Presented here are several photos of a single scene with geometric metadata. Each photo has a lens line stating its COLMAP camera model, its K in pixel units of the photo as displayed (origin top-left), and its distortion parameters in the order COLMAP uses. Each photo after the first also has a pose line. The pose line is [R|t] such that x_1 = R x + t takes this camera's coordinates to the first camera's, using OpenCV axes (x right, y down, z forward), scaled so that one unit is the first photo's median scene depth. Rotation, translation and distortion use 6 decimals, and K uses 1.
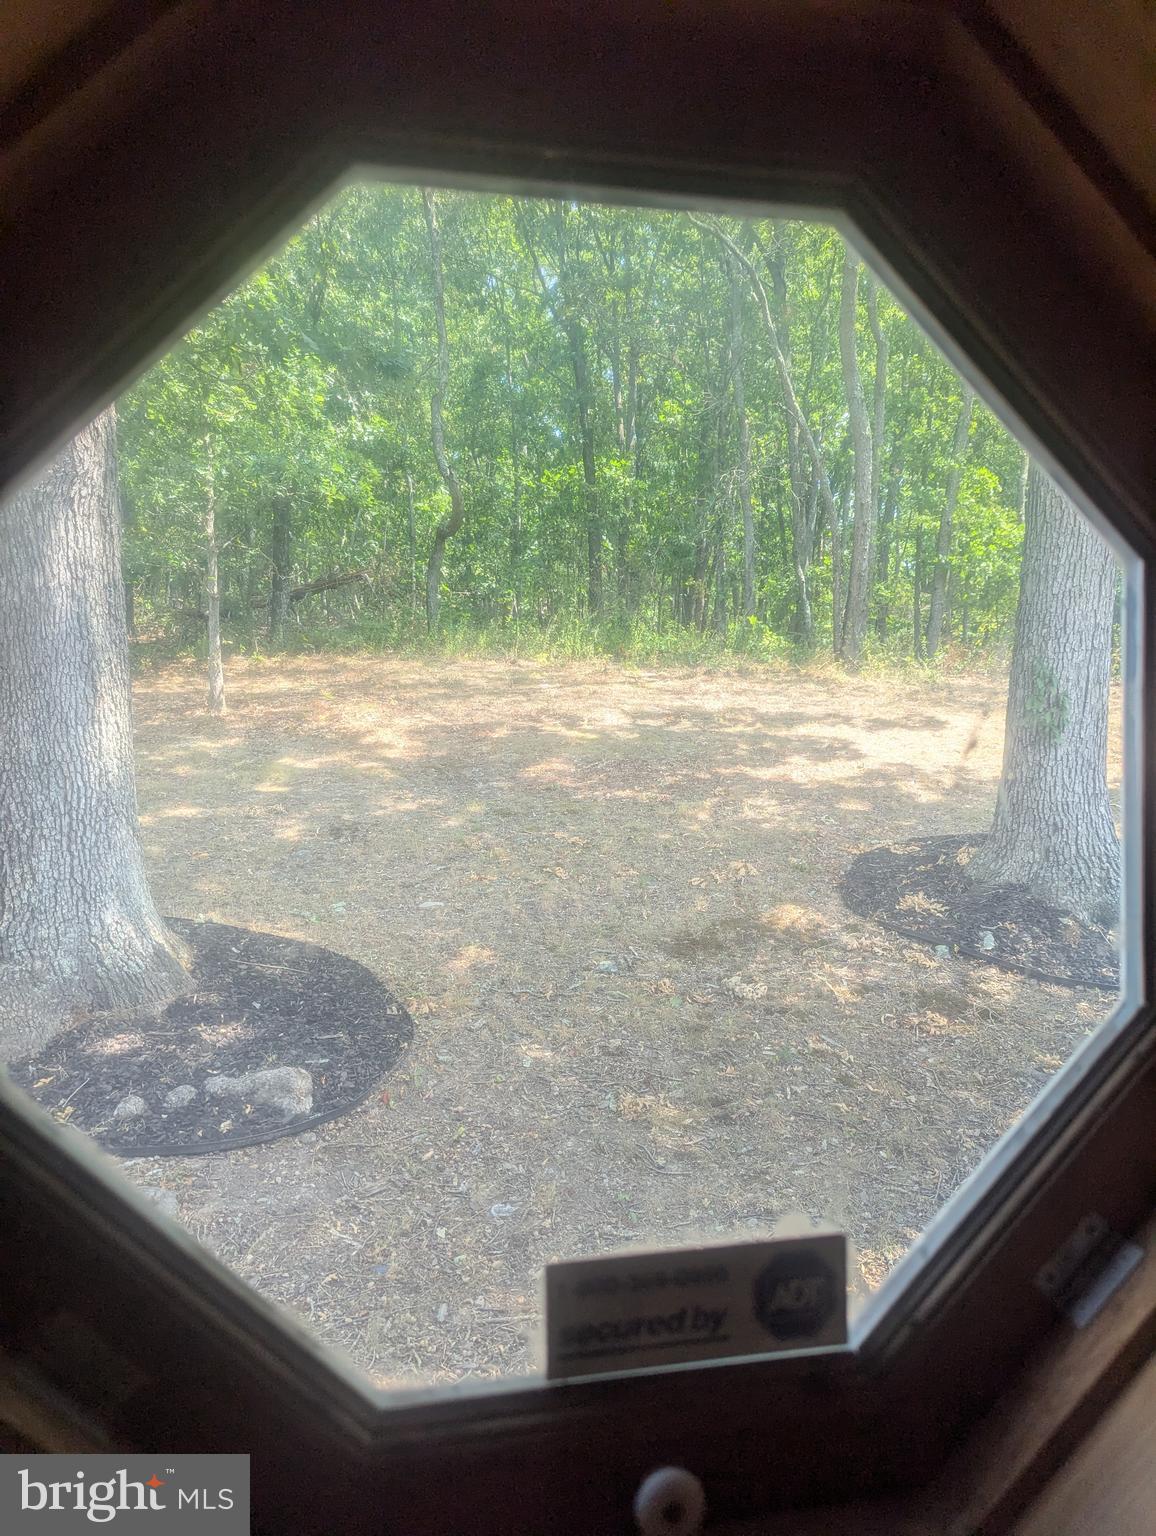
lens RADIAL K [[1083.9, 0, 579.9], [0, 1083.9, 782.8], [0, 0, 1]] dist [0.067981, -0.000347]
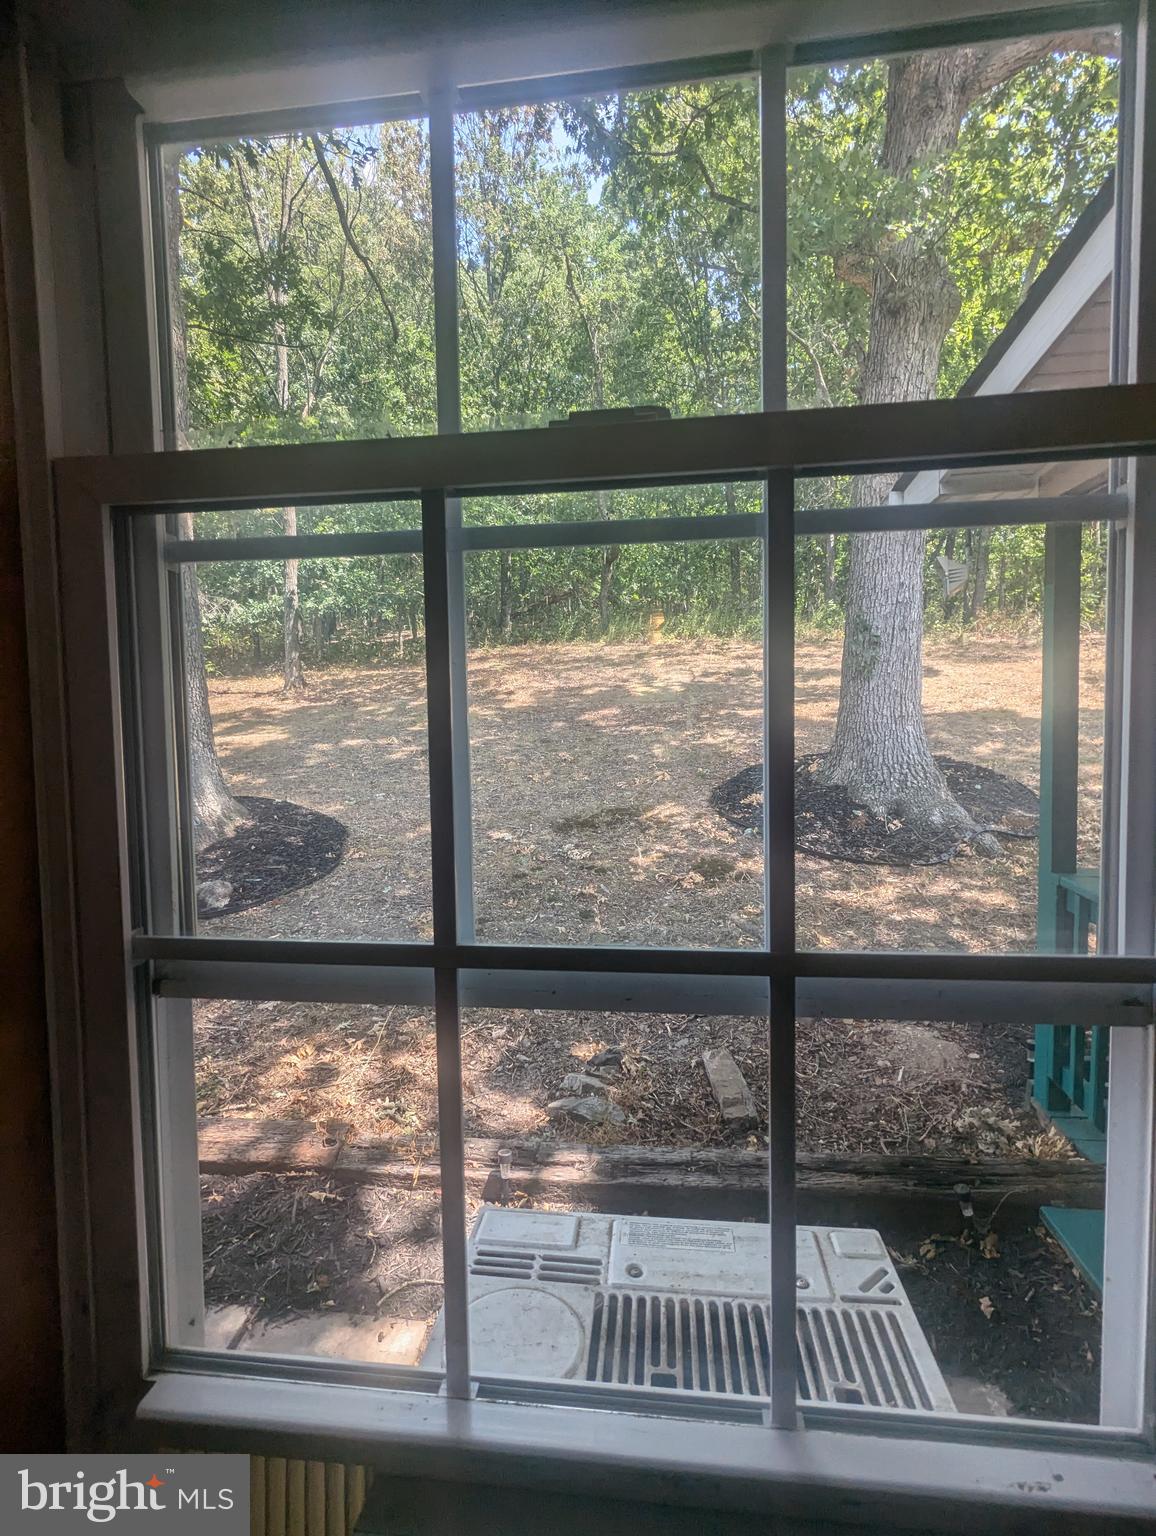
lens RADIAL K [[731.2, 0, 575.7], [0, 731.2, 760.5], [0, 0, 1]] dist [0.003417, 0.002363]
pose [[0.952084, -0.000975, -0.305836, 0.206023], [0.011953, 0.999349, 0.034025, 0.016030], [0.305604, -0.036051, 0.951476, 0.039186]]
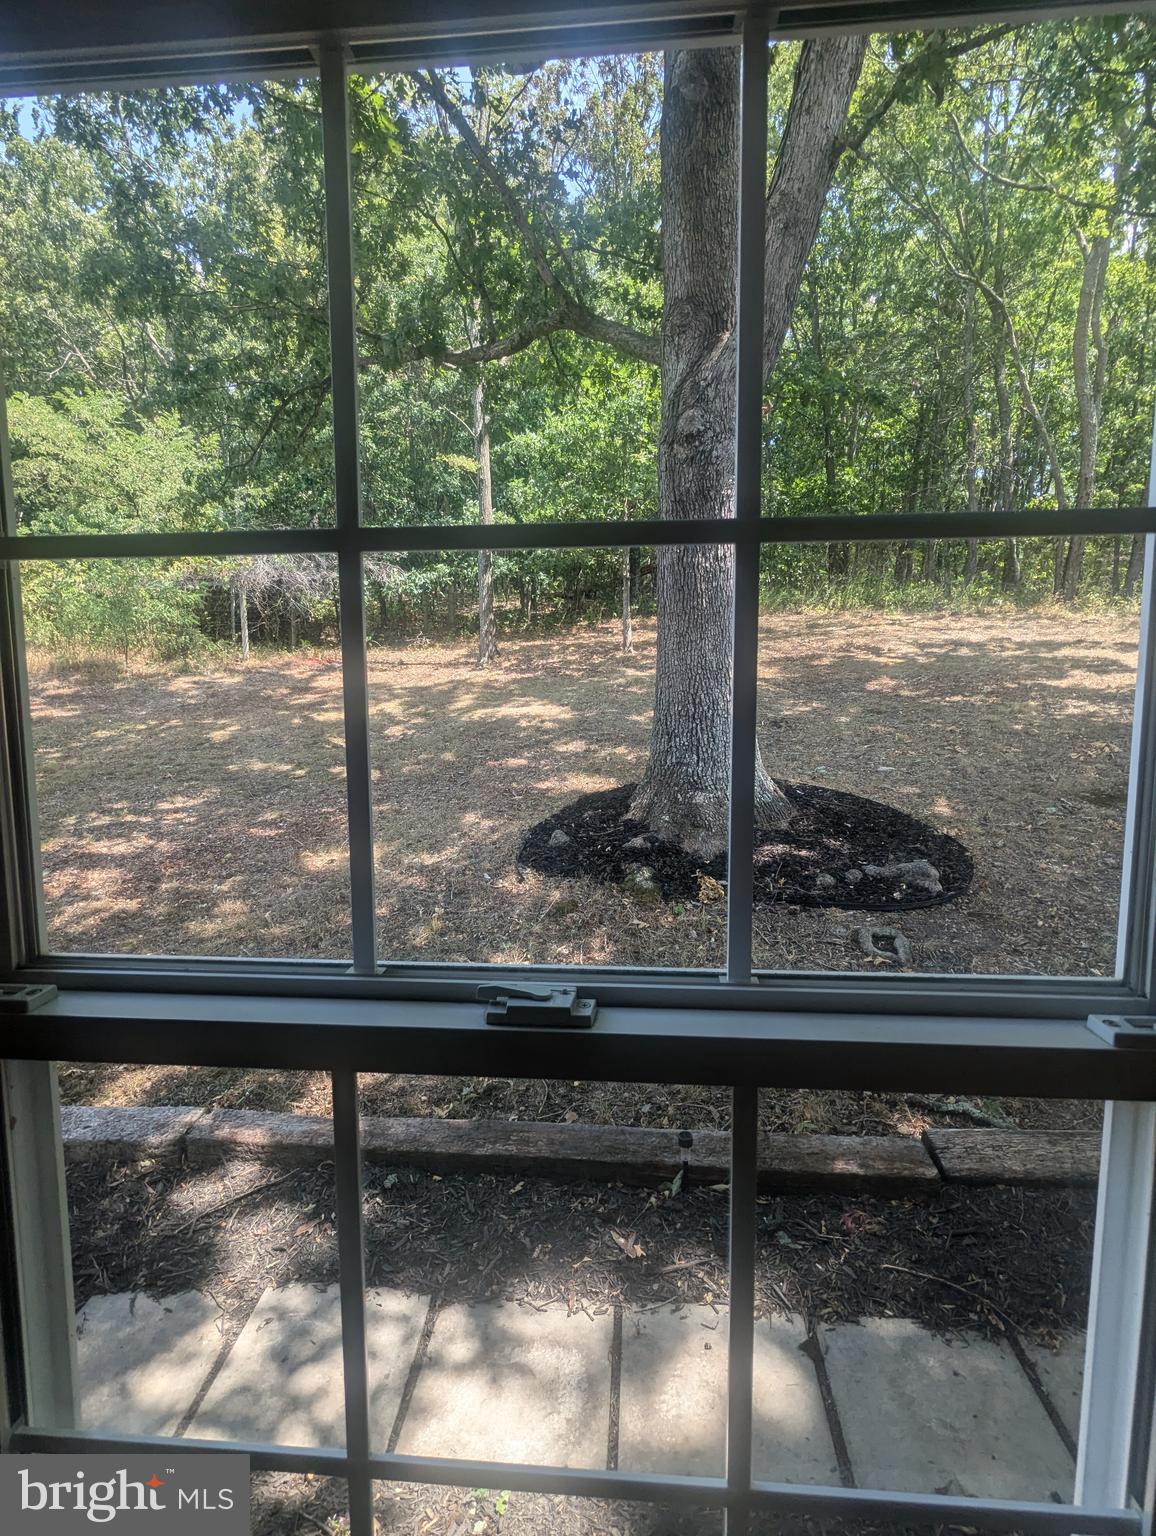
lens RADIAL K [[731.2, 0, 577.3], [0, 731.2, 759.0], [0, 0, 1]] dist [0.003417, 0.002363]
pose [[0.964265, 0.007214, -0.264842, -0.148499], [0.011837, 0.997458, 0.070265, 0.012946], [0.264675, -0.070889, 0.961728, -0.030722]]
